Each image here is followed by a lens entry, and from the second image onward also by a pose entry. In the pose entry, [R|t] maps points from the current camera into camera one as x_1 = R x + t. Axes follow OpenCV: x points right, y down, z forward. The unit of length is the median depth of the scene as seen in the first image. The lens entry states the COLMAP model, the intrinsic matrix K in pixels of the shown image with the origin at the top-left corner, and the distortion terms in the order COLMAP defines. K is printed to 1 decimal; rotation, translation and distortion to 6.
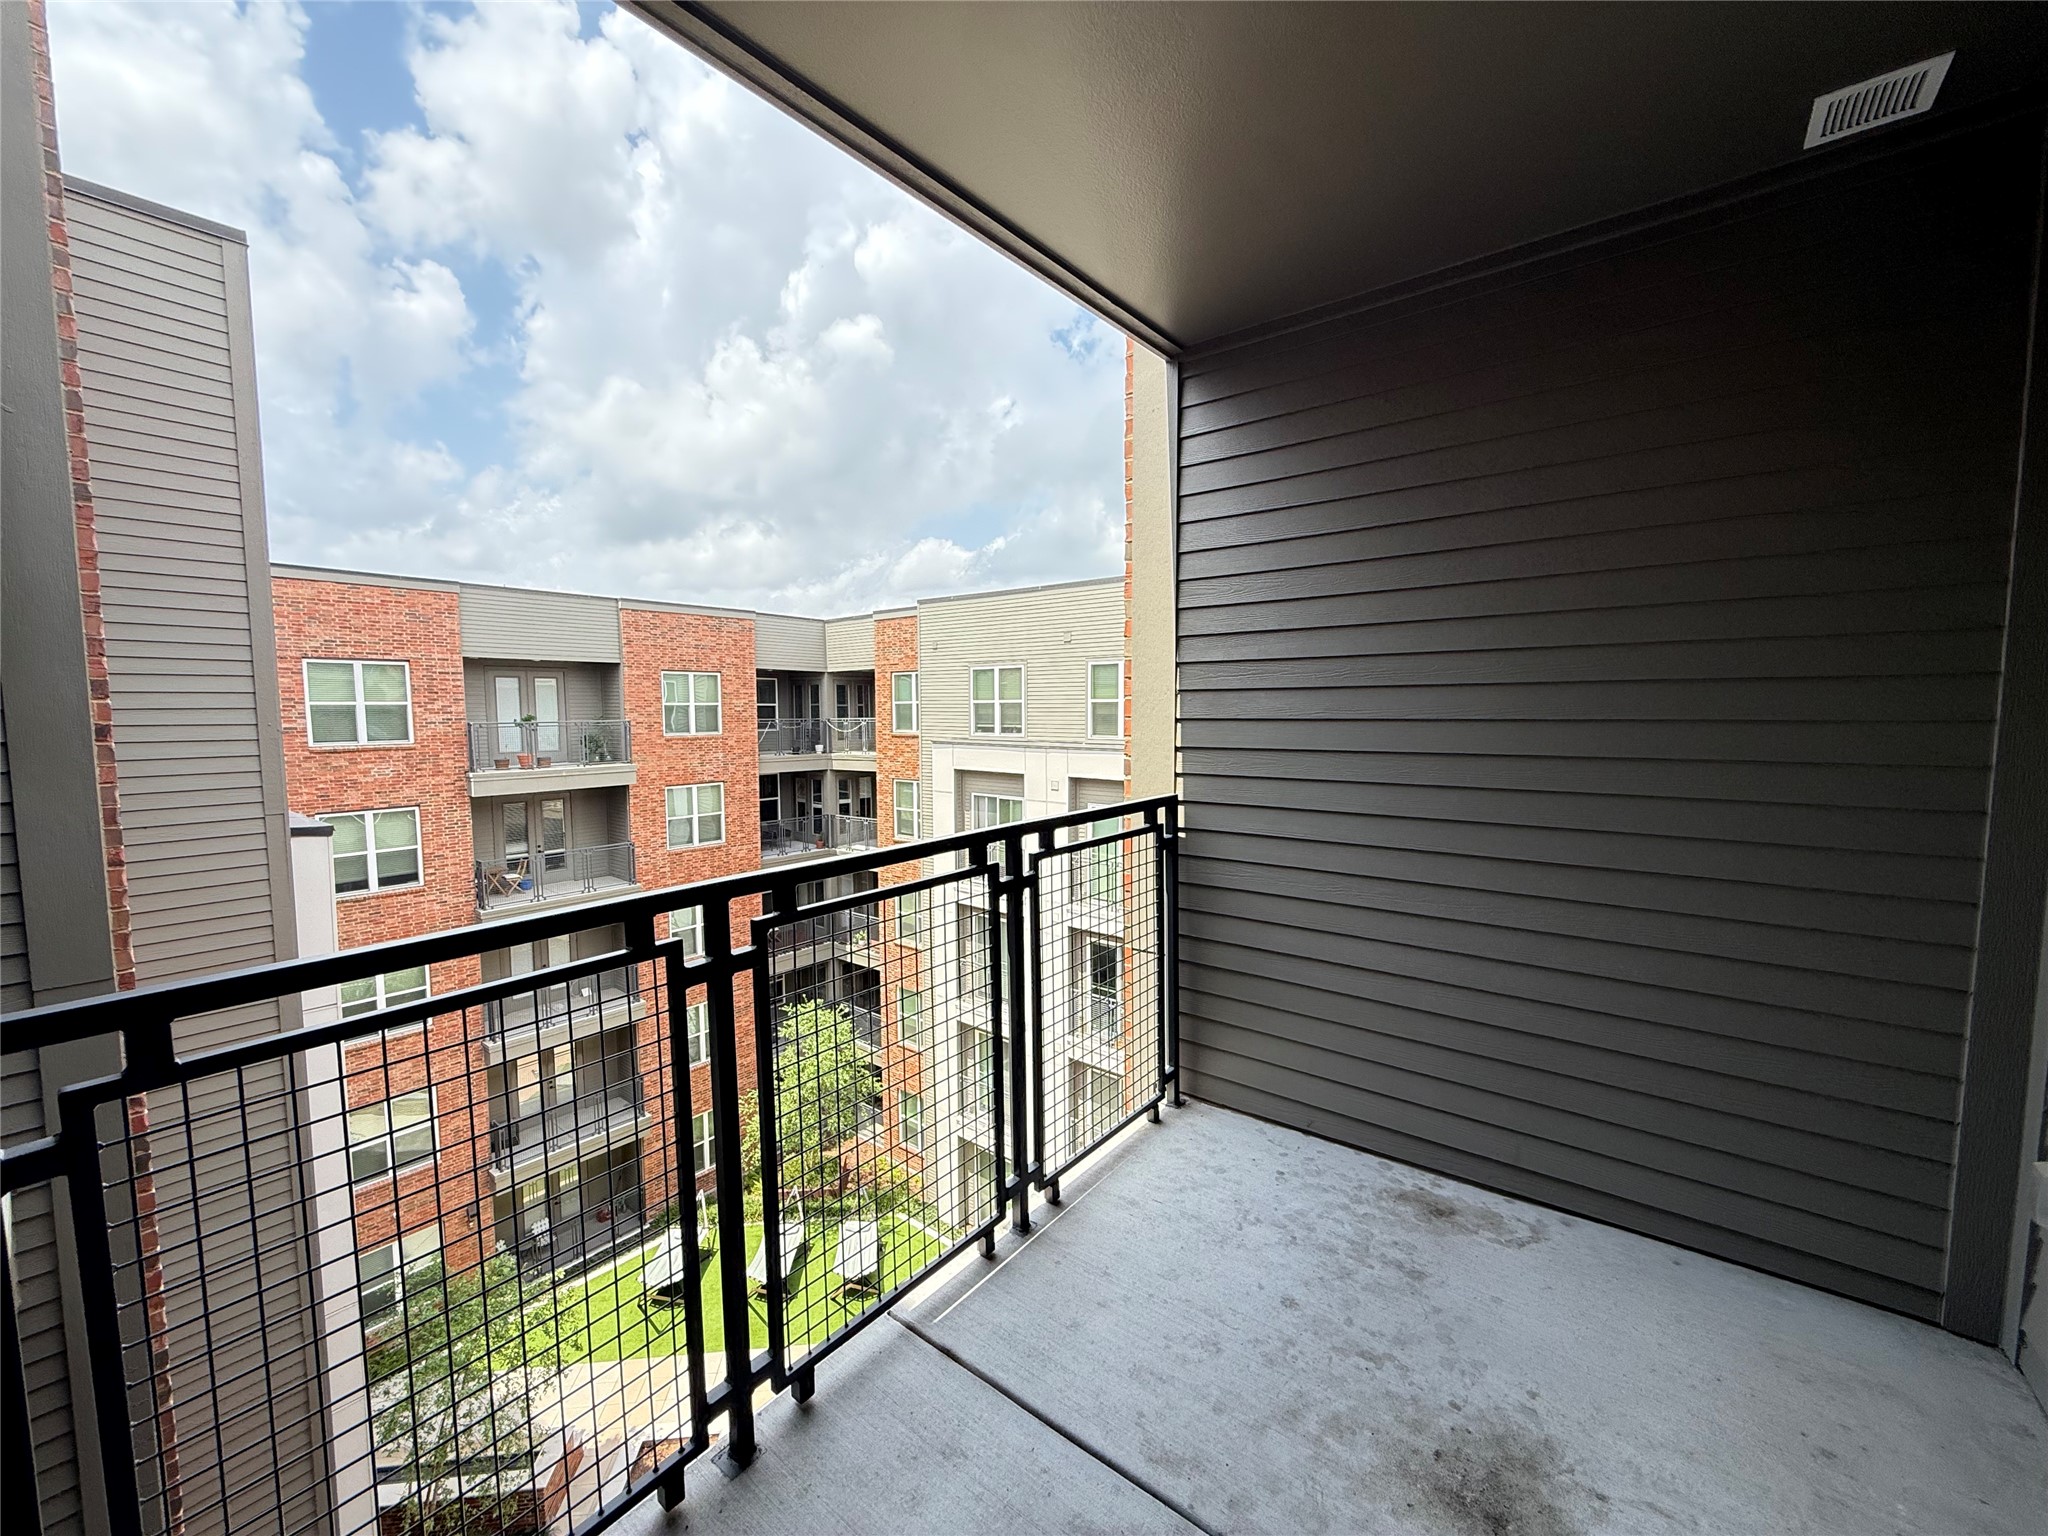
lens RADIAL K [[817.1, 0, 1026.2], [0, 817.1, 771.6], [0, 0, 1]] dist [0.001451, -0.000839]
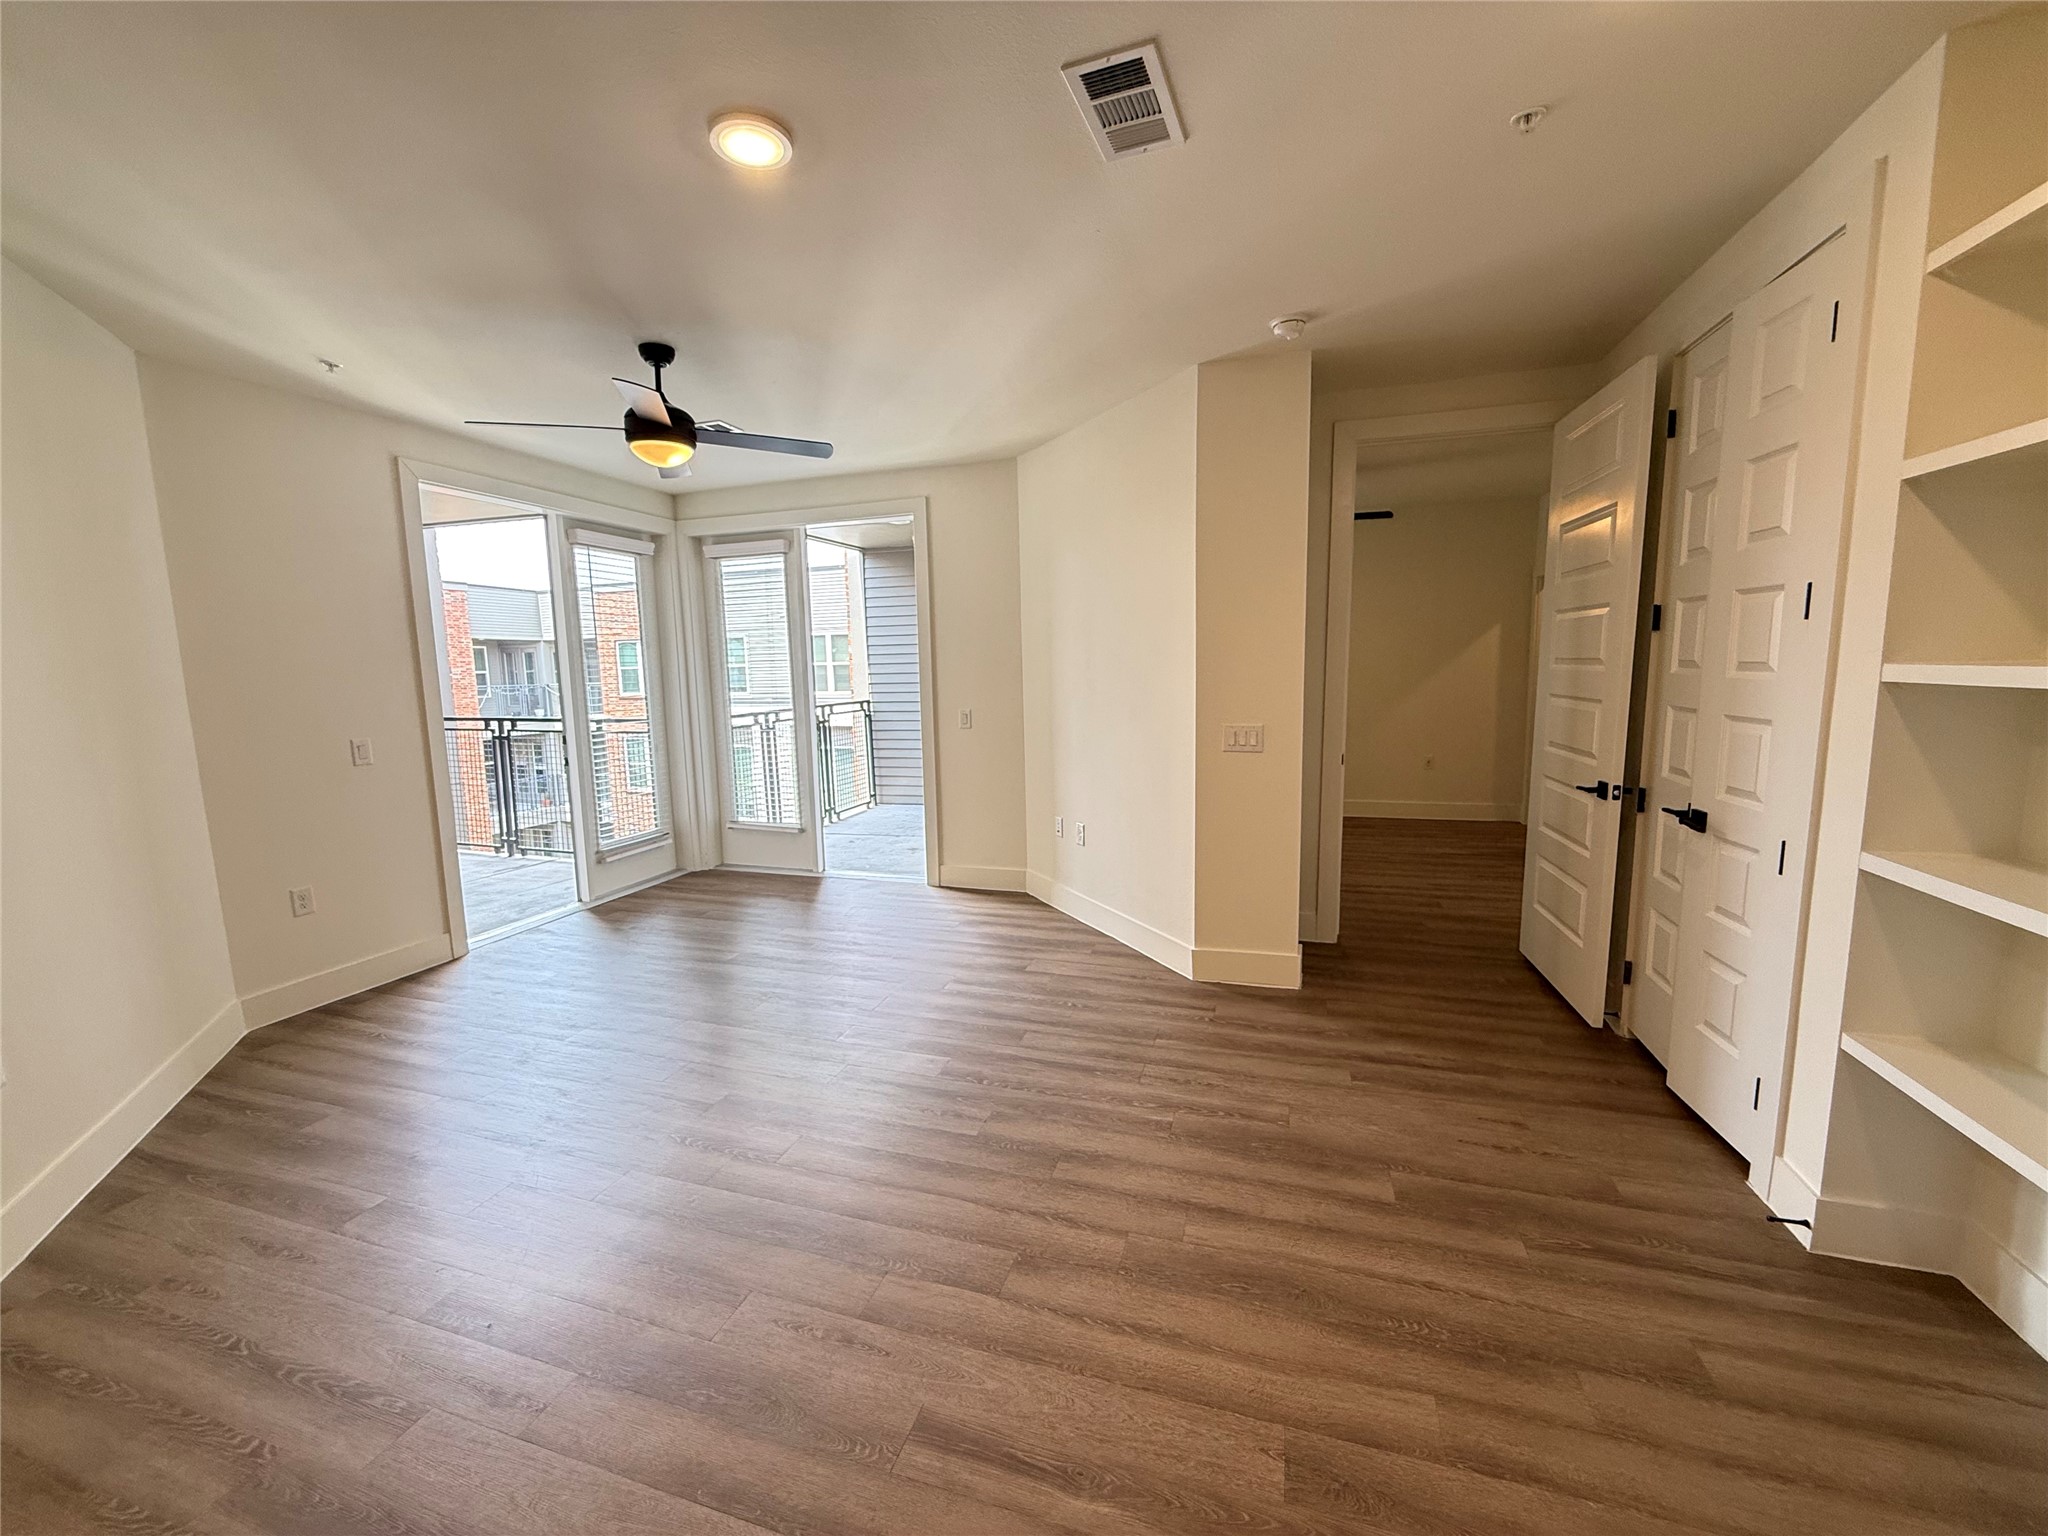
lens RADIAL K [[817.1, 0, 1035.5], [0, 817.1, 769.8], [0, 0, 1]] dist [0.001451, -0.000839]
pose [[0.931234, -0.058461, 0.359702, -0.327186], [0.042503, 0.997736, 0.052123, 0.152247], [-0.361935, -0.033250, 0.931610, -1.921438]]
